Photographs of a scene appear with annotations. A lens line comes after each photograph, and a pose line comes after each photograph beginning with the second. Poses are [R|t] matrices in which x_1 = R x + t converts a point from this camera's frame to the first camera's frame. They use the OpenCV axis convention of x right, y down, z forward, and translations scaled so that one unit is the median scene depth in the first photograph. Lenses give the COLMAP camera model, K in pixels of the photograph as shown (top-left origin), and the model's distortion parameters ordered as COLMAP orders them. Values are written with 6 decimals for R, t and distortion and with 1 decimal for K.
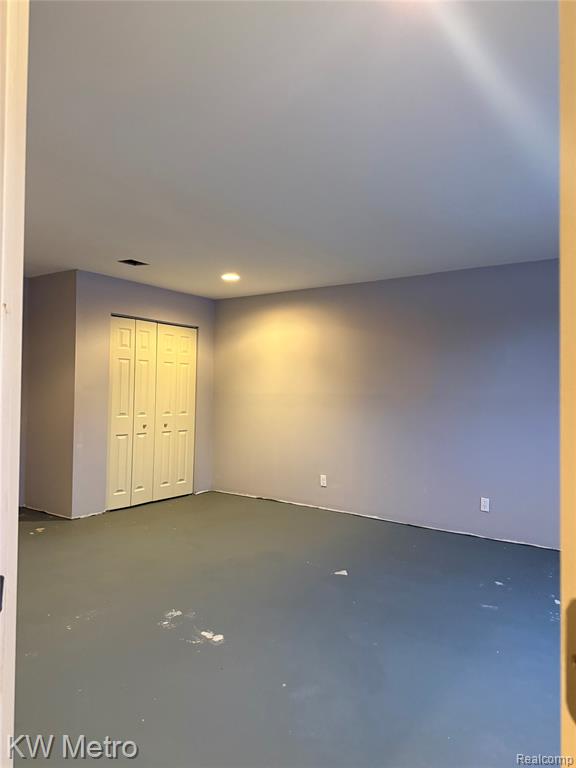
lens RADIAL K [[534.5, 0, 286.7], [0, 534.5, 380.9], [0, 0, 1]] dist [0.044567, -0.055870]
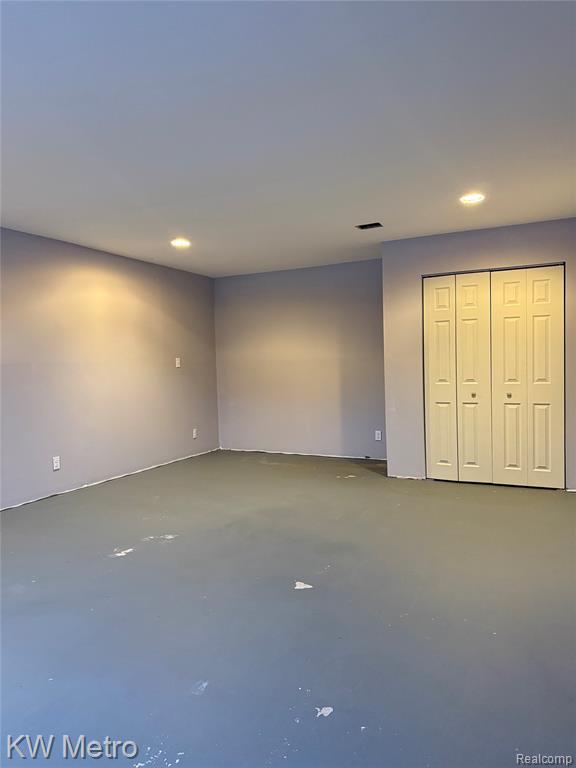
lens RADIAL K [[534.5, 0, 286.6], [0, 534.5, 387.0], [0, 0, 1]] dist [0.044567, -0.055870]
pose [[0.148686, 0.033354, -0.988322, 0.560505], [0.047693, 0.998026, 0.040856, 0.021487], [0.987734, -0.053211, 0.146802, 0.578215]]
